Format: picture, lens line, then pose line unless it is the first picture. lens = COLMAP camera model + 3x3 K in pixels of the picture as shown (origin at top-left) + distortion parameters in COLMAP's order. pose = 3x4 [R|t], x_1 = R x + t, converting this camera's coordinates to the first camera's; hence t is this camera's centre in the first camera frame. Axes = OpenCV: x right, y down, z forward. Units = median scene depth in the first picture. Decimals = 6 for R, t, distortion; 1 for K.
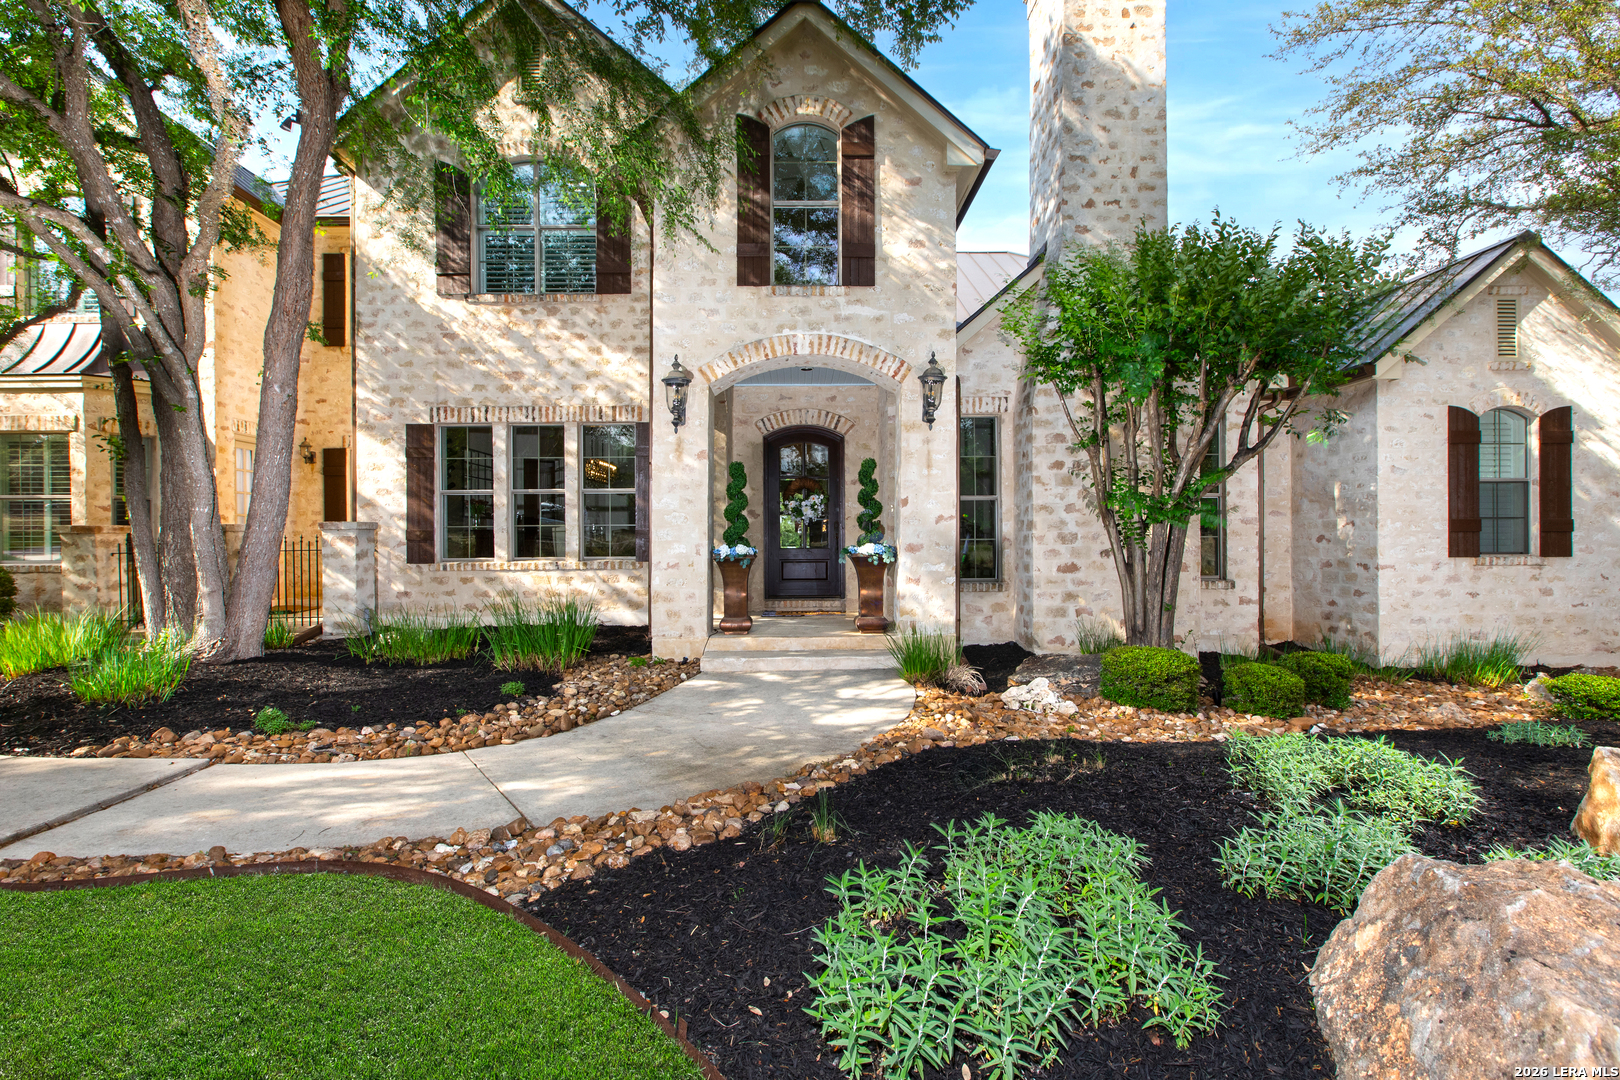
lens RADIAL K [[747.2, 0, 808.5], [0, 747.2, 547.4], [0, 0, 1]] dist [-0.013179, 0.000443]
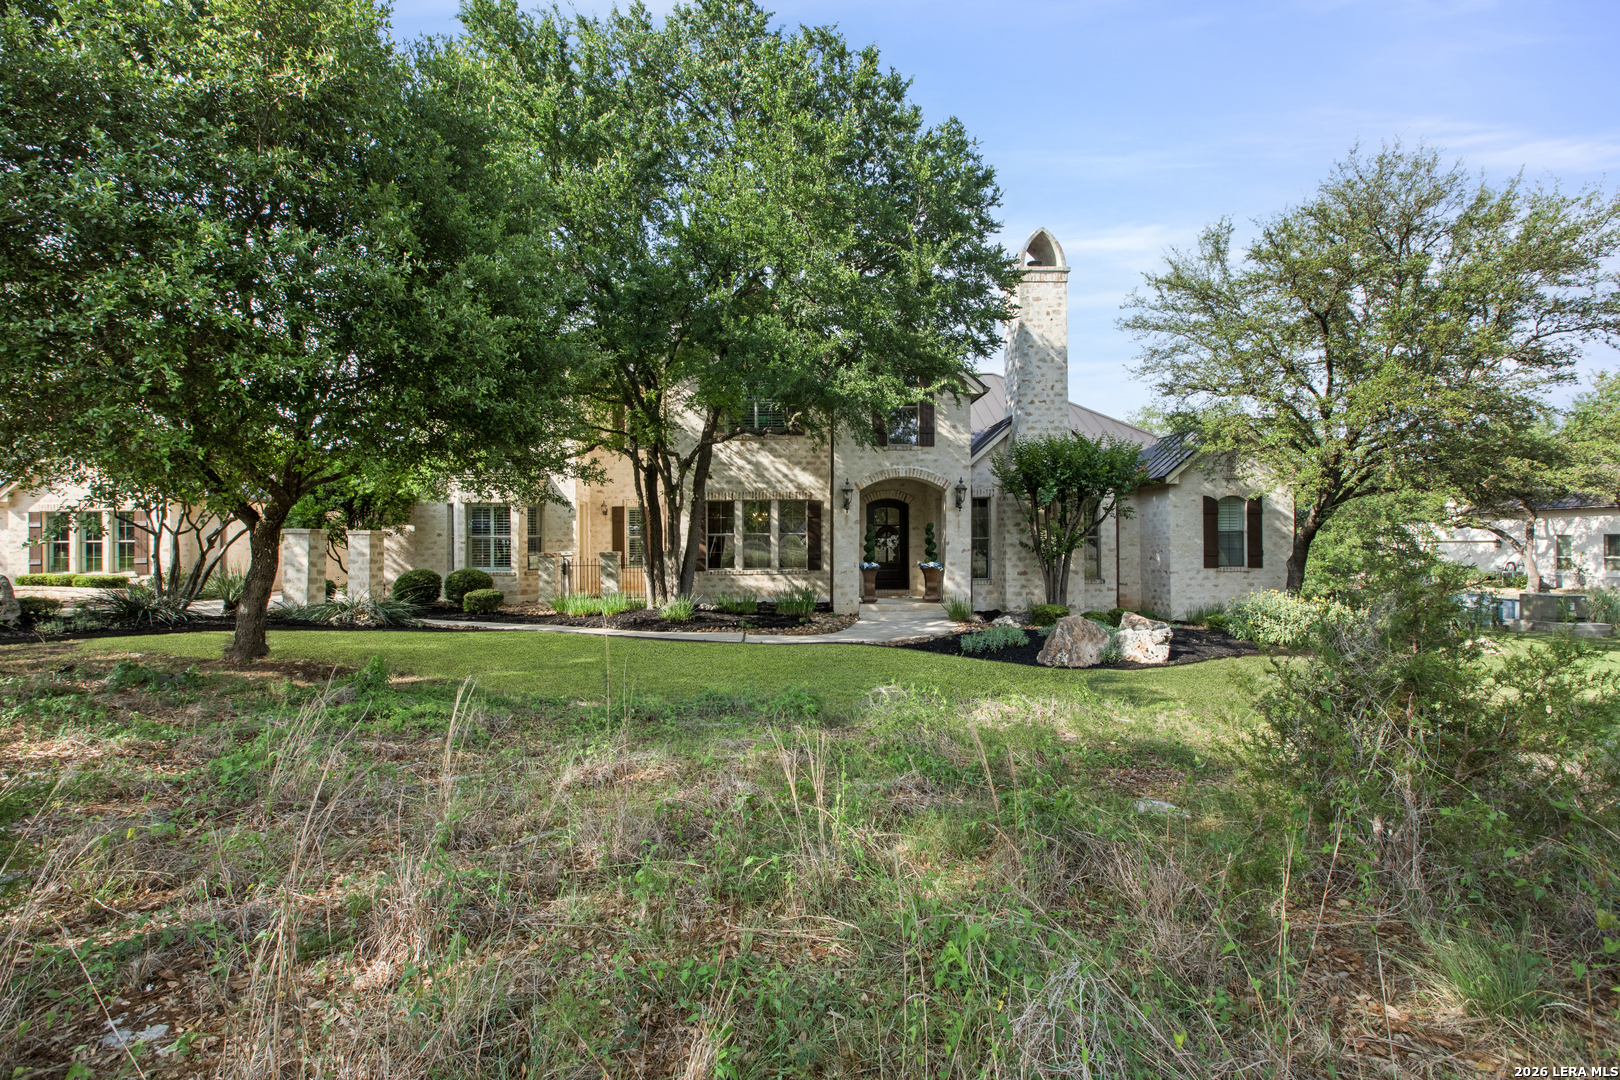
lens RADIAL K [[747.2, 0, 810.7], [0, 747.2, 538.5], [0, 0, 1]] dist [-0.013179, 0.000443]
pose [[0.999771, 0.001158, 0.021368, -0.306640], [-0.000652, 0.999720, -0.023652, -0.020787], [-0.021390, 0.023633, 0.999492, -1.138699]]
